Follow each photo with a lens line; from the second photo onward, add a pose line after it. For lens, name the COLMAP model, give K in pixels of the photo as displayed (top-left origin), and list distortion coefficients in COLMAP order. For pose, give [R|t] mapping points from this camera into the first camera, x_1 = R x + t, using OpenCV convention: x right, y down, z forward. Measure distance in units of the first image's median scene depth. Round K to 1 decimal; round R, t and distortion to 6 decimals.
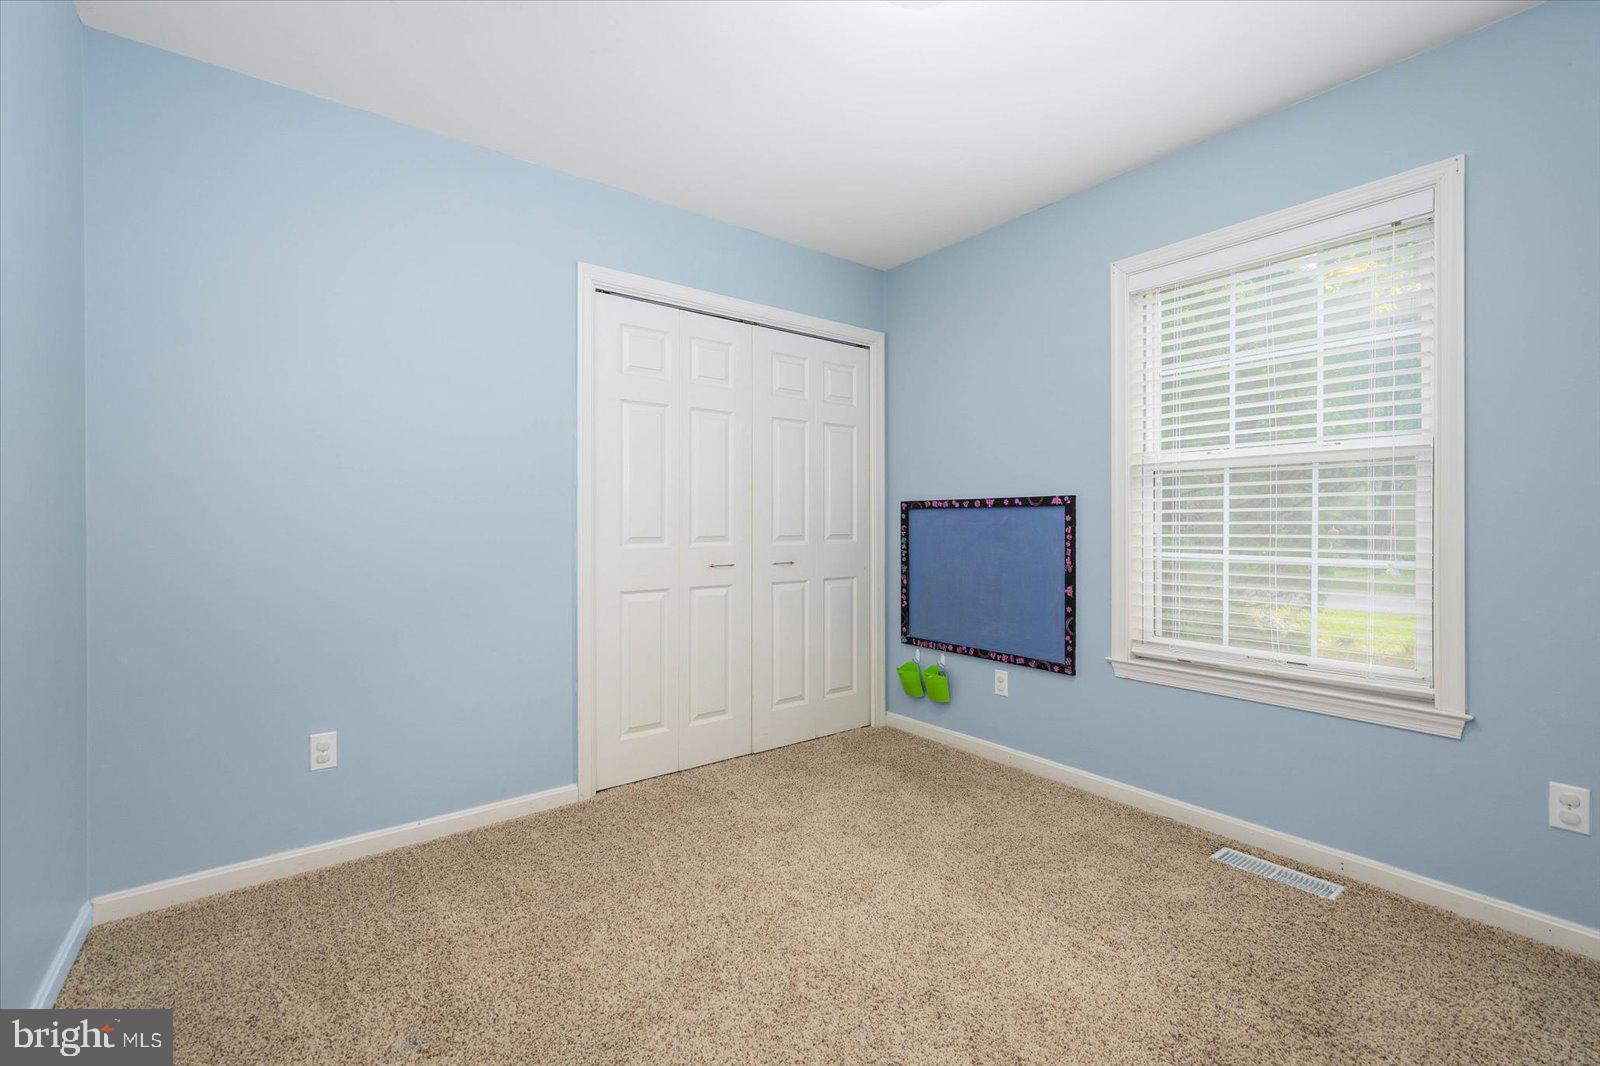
lens RADIAL K [[643.5, 0, 800.0], [0, 643.5, 533.0], [0, 0, 1]] dist [-0.000489, -0.000188]
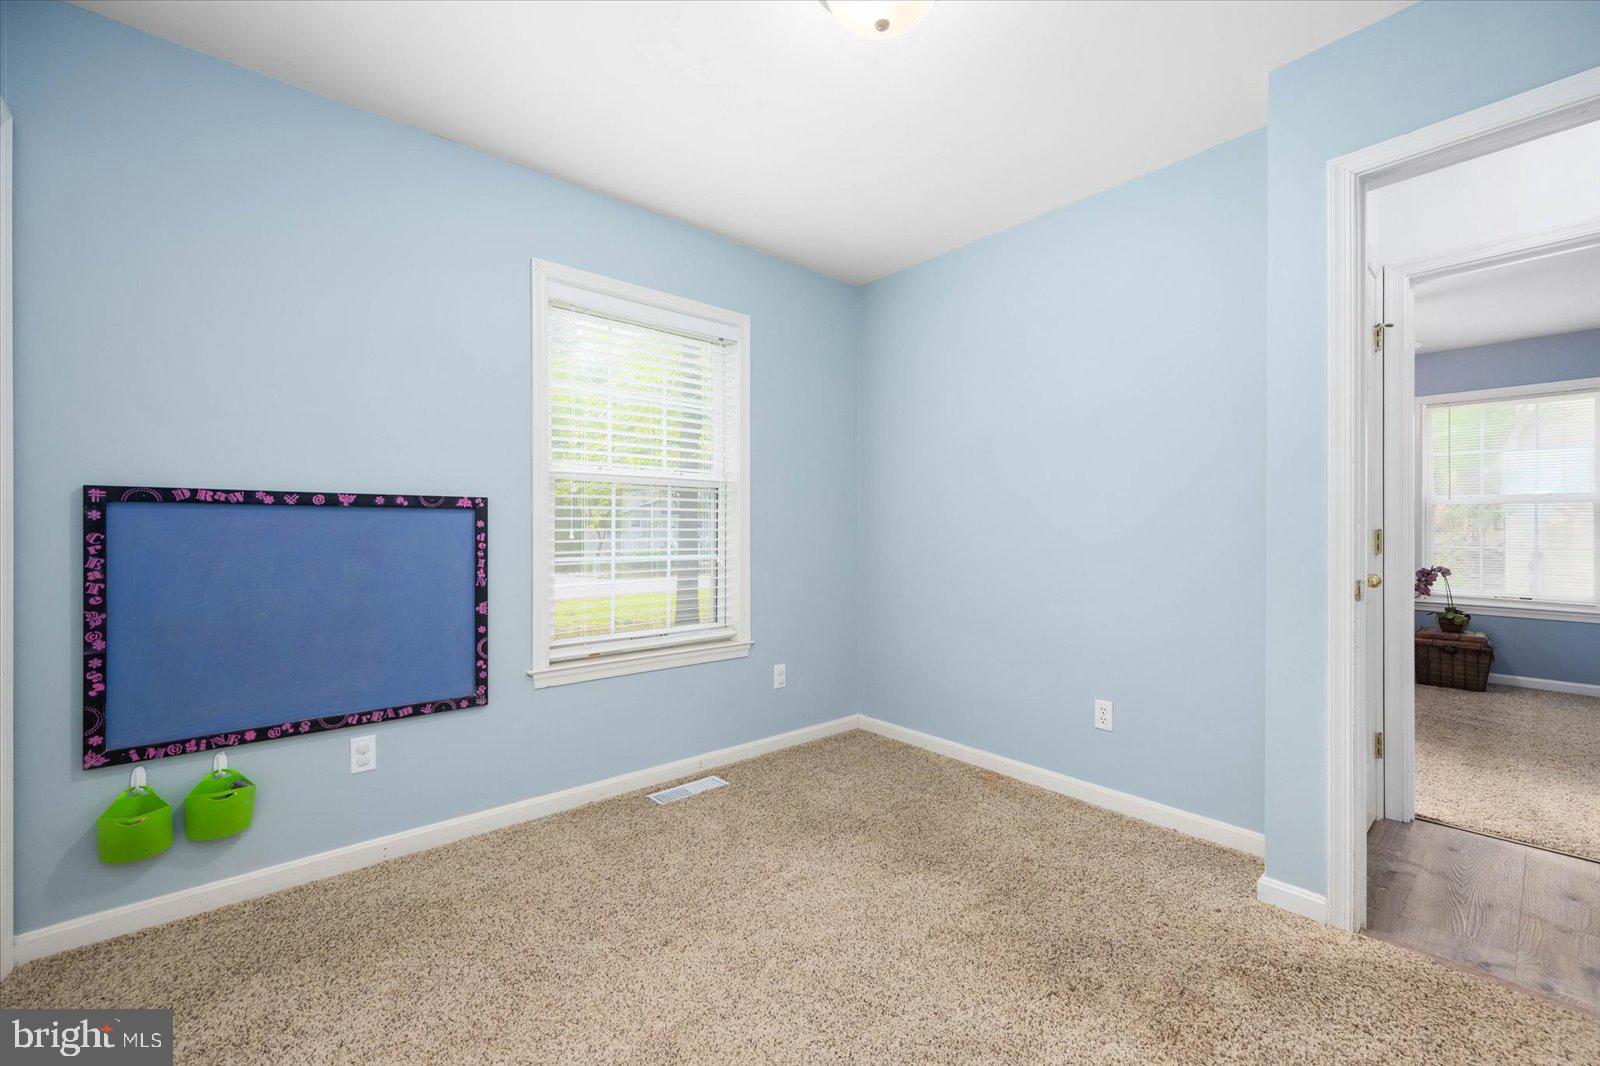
lens RADIAL K [[643.5, 0, 800.0], [0, 643.5, 533.0], [0, 0, 1]] dist [-0.000489, -0.000188]
pose [[-0.022717, -0.006217, 0.999723, -0.446879], [0.012261, 0.999904, 0.006497, -0.011032], [-0.999667, 0.012406, -0.022638, 0.582151]]
